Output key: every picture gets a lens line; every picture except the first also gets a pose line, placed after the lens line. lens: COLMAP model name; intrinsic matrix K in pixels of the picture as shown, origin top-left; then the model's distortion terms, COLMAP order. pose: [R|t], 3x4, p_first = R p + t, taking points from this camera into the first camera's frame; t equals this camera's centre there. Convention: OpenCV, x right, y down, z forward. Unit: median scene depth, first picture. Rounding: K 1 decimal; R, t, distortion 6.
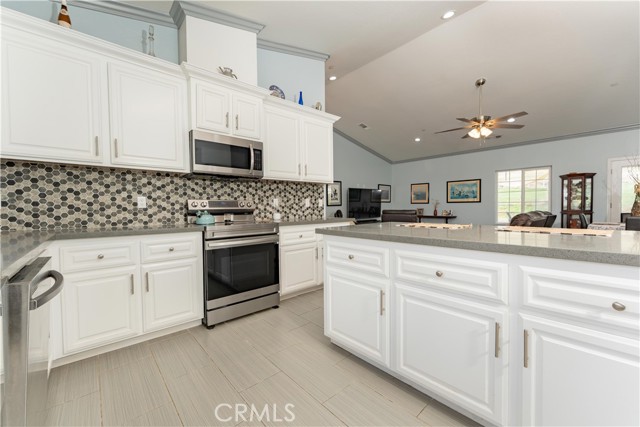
lens RADIAL K [[255.5, 0, 320.0], [0, 255.5, 213.5], [0, 0, 1]] dist [0.002132, -0.000132]
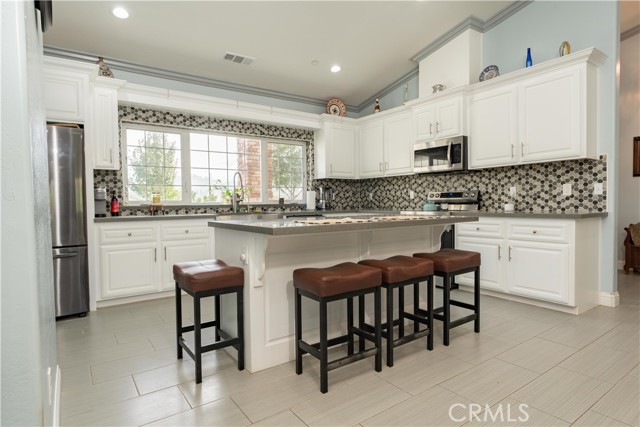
lens RADIAL K [[363.6, 0, 320.0], [0, 363.6, 213.5], [0, 0, 1]] dist [0.001660, -0.003254]
pose [[-0.120930, 0.041201, -0.991806, 1.241552], [-0.010488, 0.999029, 0.042780, -0.015647], [0.992606, 0.015576, -0.120381, 0.563141]]
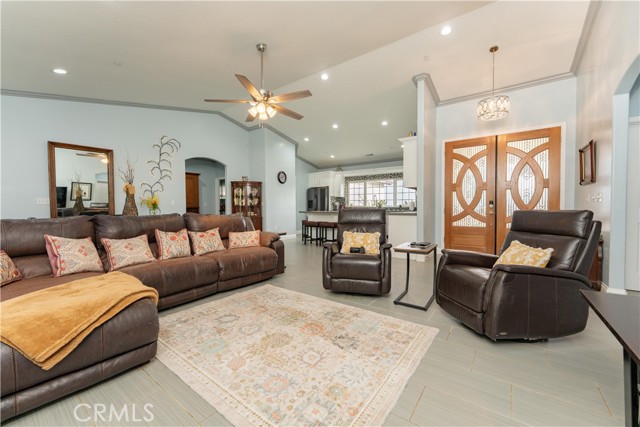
lens RADIAL K [[255.5, 0, 320.0], [0, 255.5, 213.5], [0, 0, 1]] dist [0.002132, -0.000132]
pose [[-0.979730, 0.016563, -0.199634, 0.931744], [0.006953, 0.998787, 0.048741, -0.058844], [0.200199, 0.046365, -0.978657, 2.787788]]
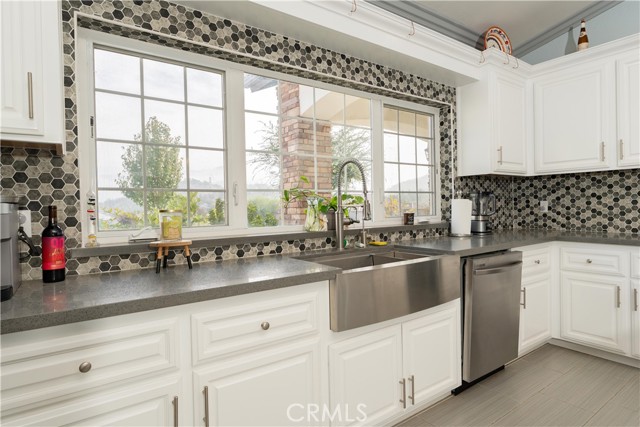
lens RADIAL K [[359.2, 0, 320.0], [0, 359.2, 213.5], [0, 0, 1]] dist [-0.008337, -0.001919]
pose [[-0.110653, 0.032500, -0.993328, 0.410764], [-0.001992, 0.999456, 0.032923, -0.041652], [0.993857, 0.005622, -0.110528, 0.034579]]
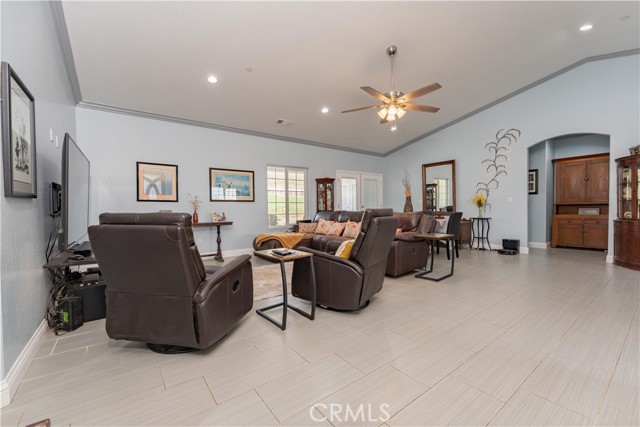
lens RADIAL K [[267.4, 0, 320.0], [0, 267.4, 213.5], [0, 0, 1]] dist [0.001162, 0.000066]
pose [[0.079951, -0.012378, 0.996722, -0.363149], [0.036722, 0.999281, 0.009464, -0.022971], [-0.996122, 0.035845, 0.080348, 1.789322]]
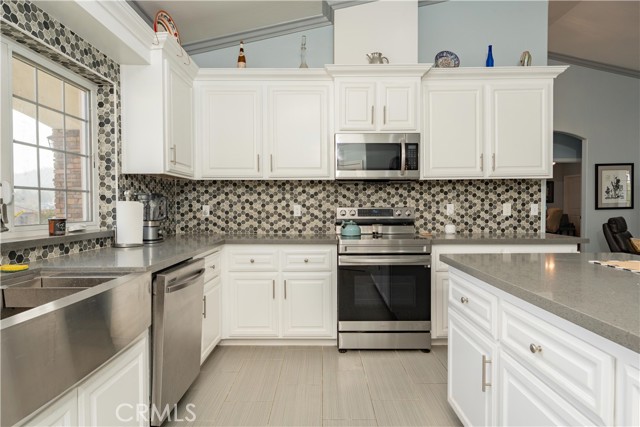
lens RADIAL K [[363.6, 0, 320.0], [0, 363.6, 213.5], [0, 0, 1]] dist [0.001660, -0.003254]
pose [[0.744493, 0.022462, -0.667252, 0.265099], [-0.020283, 0.999734, 0.011023, -0.039775], [0.667322, 0.005327, 0.744750, -0.012558]]
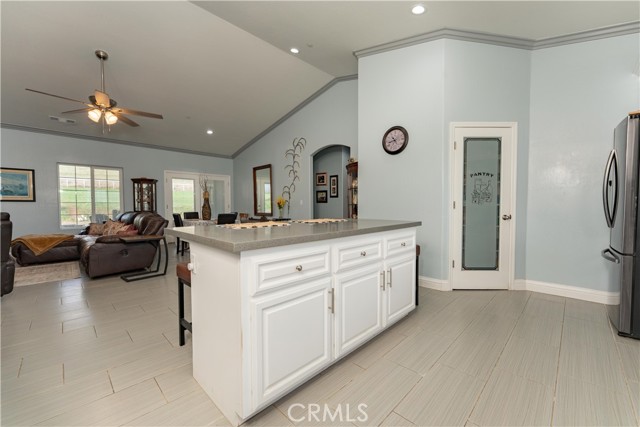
lens RADIAL K [[255.5, 0, 320.0], [0, 255.5, 213.5], [0, 0, 1]] dist [0.002132, -0.000132]
pose [[-0.058293, -0.020696, 0.998085, -0.366415], [0.029409, 0.999316, 0.022440, -0.005721], [-0.997866, 0.030661, -0.057645, 0.553513]]
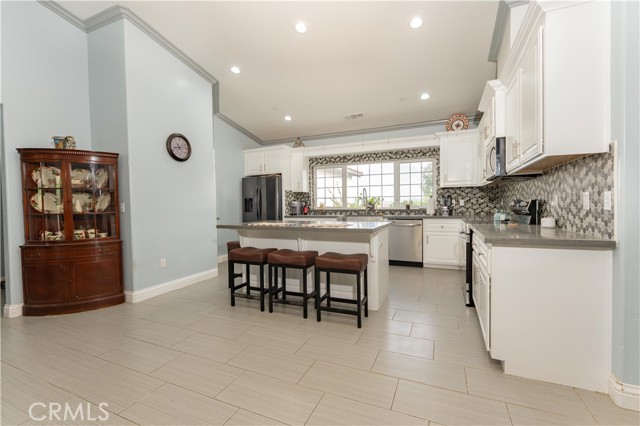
lens RADIAL K [[272.7, 0, 320.0], [0, 272.7, 213.0], [0, 0, 1]] dist [0.001213, -0.000051]
pose [[-0.918690, 0.034646, -0.393457, 0.694600], [0.013376, 0.998303, 0.056674, -0.066491], [0.394753, 0.046803, -0.917595, 1.545191]]
